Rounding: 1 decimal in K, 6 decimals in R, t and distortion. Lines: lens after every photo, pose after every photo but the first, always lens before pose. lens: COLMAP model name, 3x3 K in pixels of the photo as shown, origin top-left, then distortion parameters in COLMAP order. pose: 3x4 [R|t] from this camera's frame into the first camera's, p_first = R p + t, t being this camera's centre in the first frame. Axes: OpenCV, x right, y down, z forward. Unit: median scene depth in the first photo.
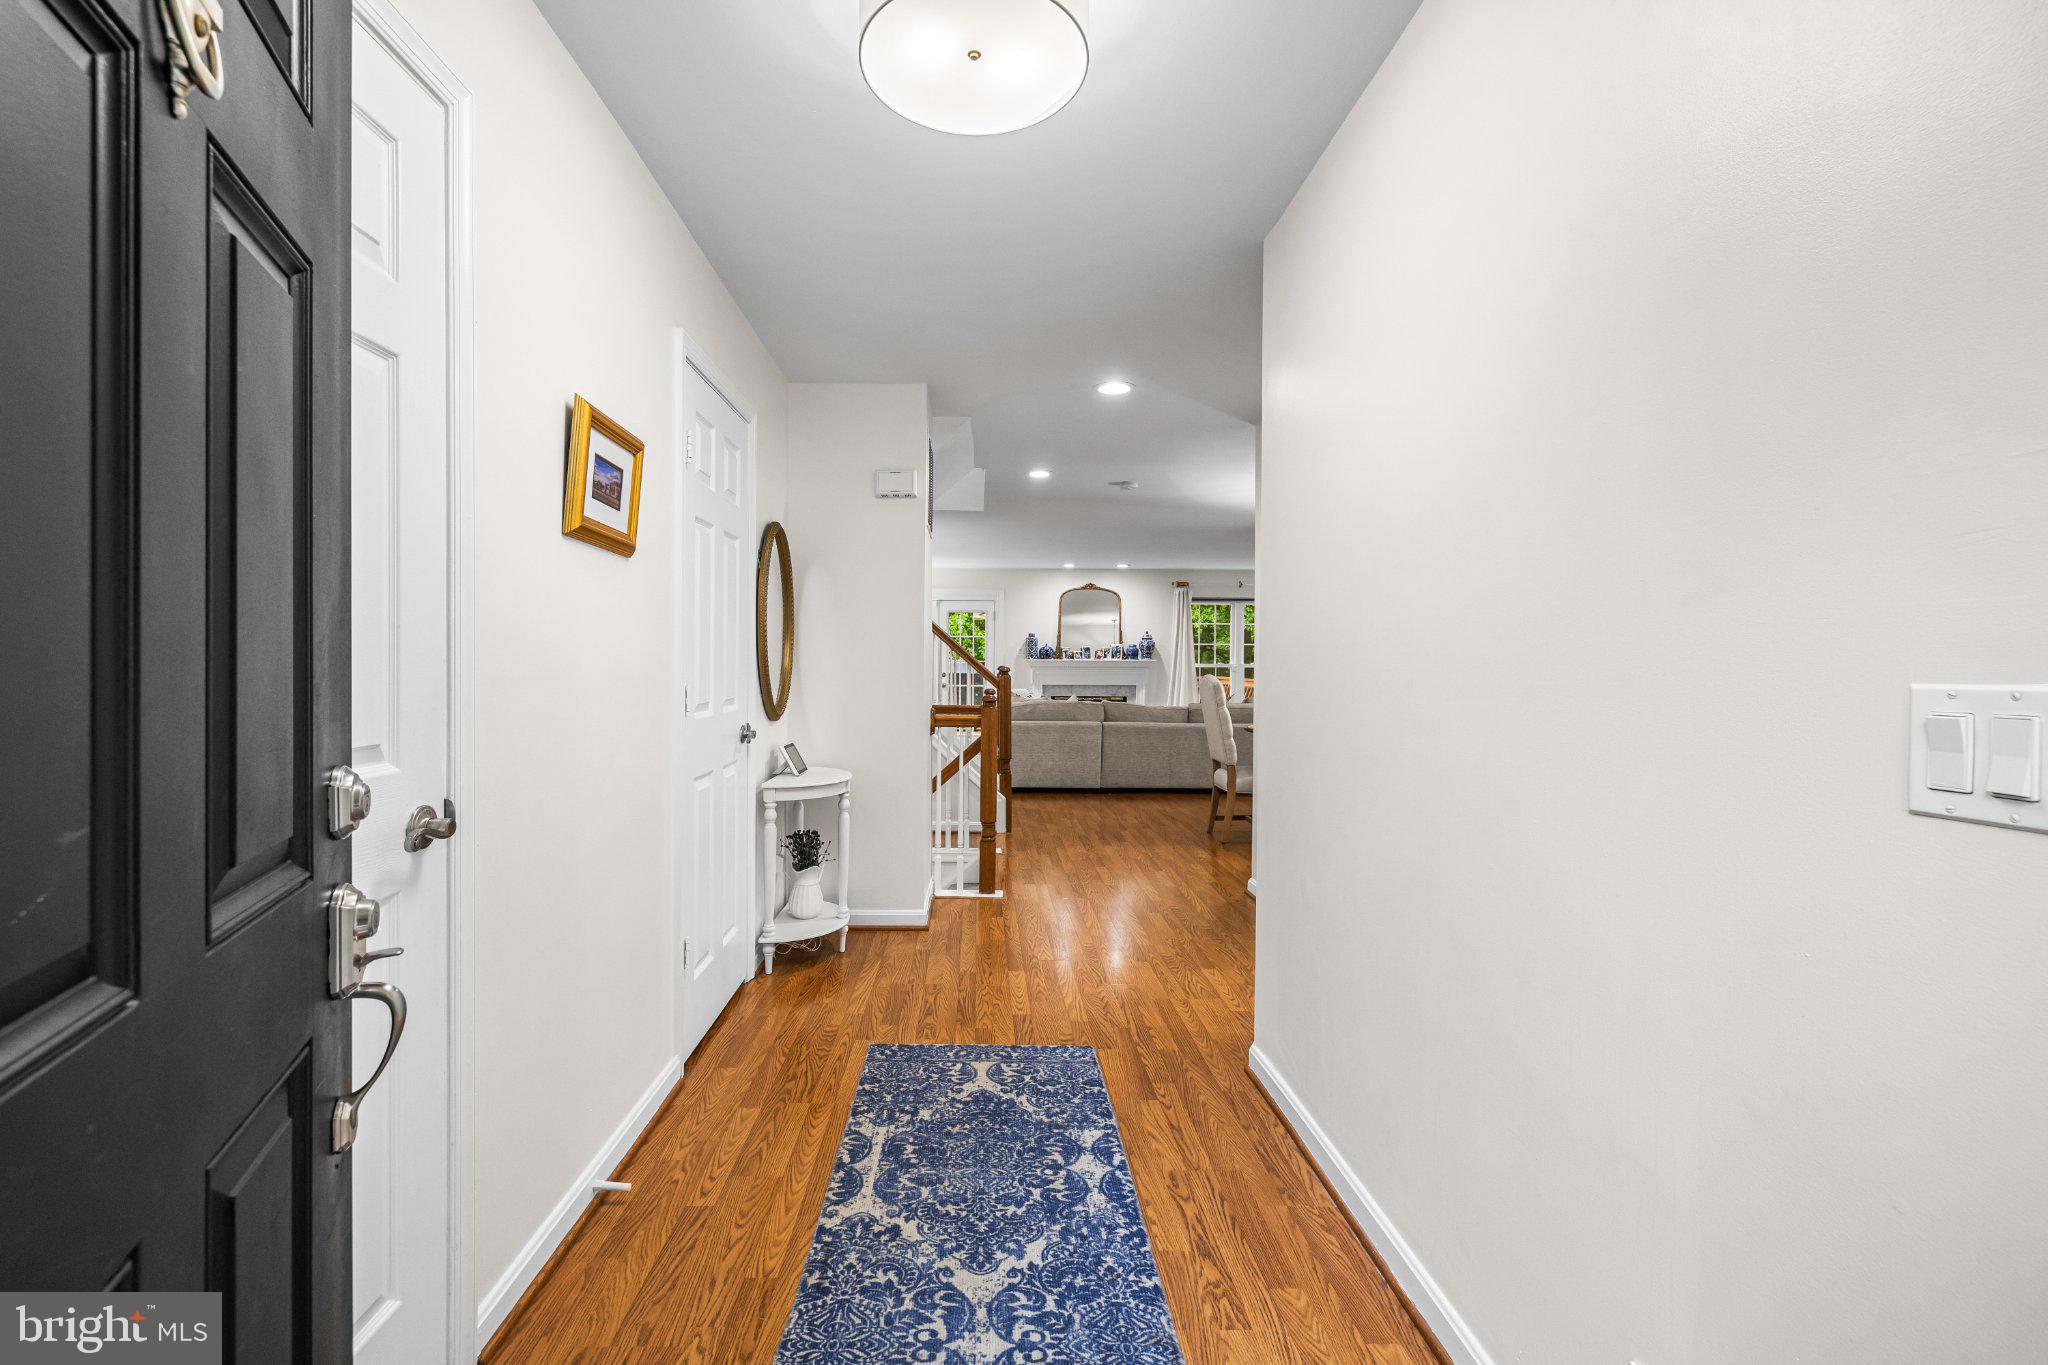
lens RADIAL K [[879.0, 0, 1024.3], [0, 879.0, 675.6], [0, 0, 1]] dist [0.001623, 0.000885]
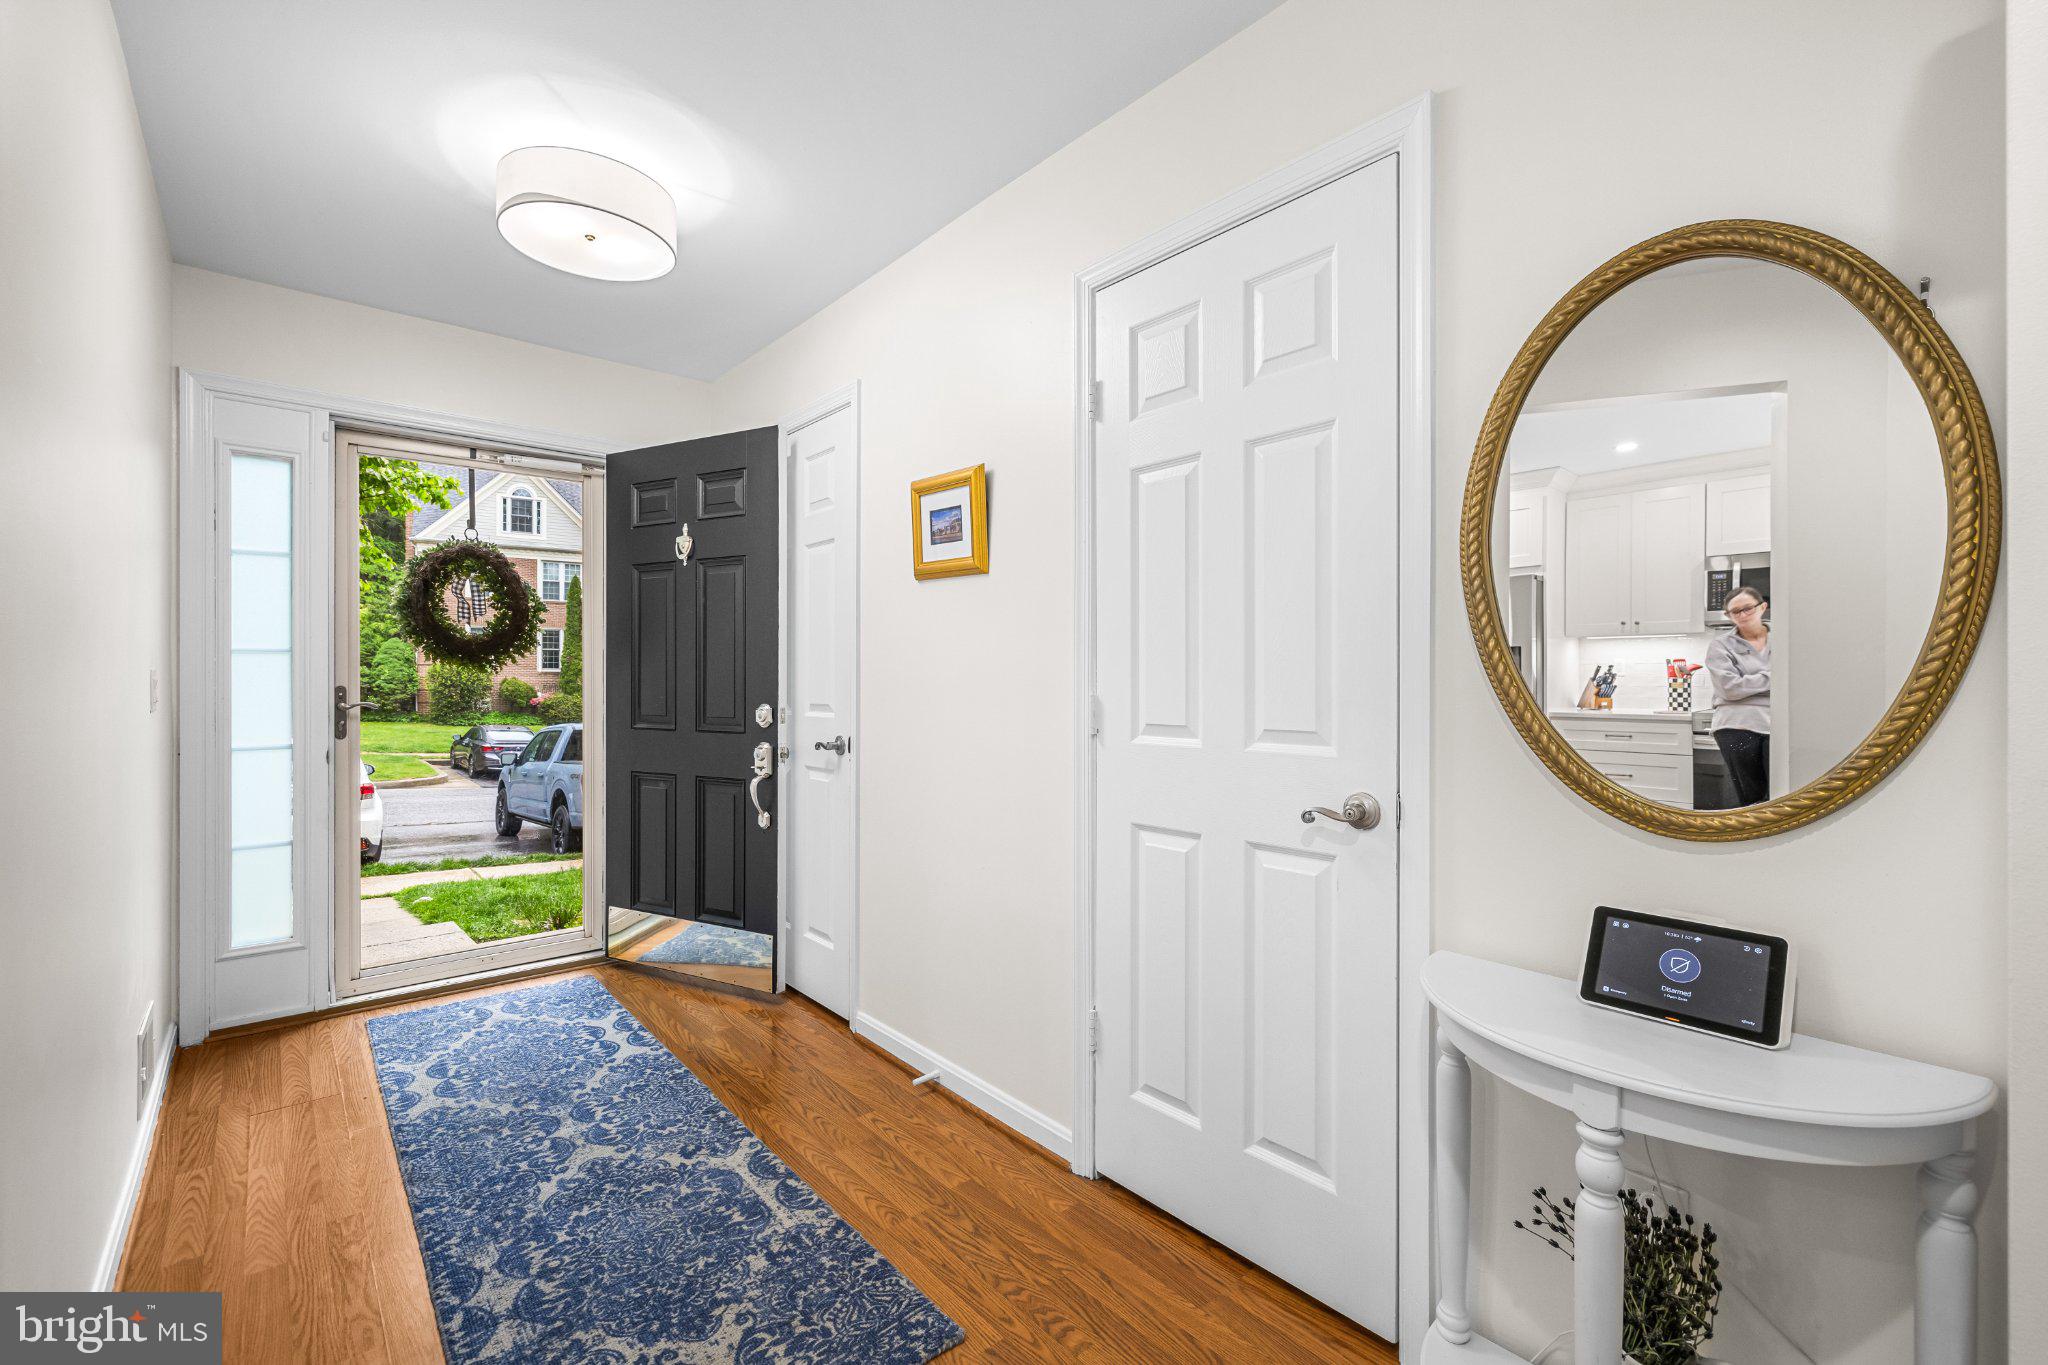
lens RADIAL K [[879.0, 0, 1024.3], [0, 879.0, 675.6], [0, 0, 1]] dist [0.001623, 0.000885]
pose [[-0.790612, -0.012858, -0.612182, 0.196329], [-0.017643, 0.999843, 0.001784, -0.010148], [0.612063, 0.012211, -0.790715, 1.948706]]
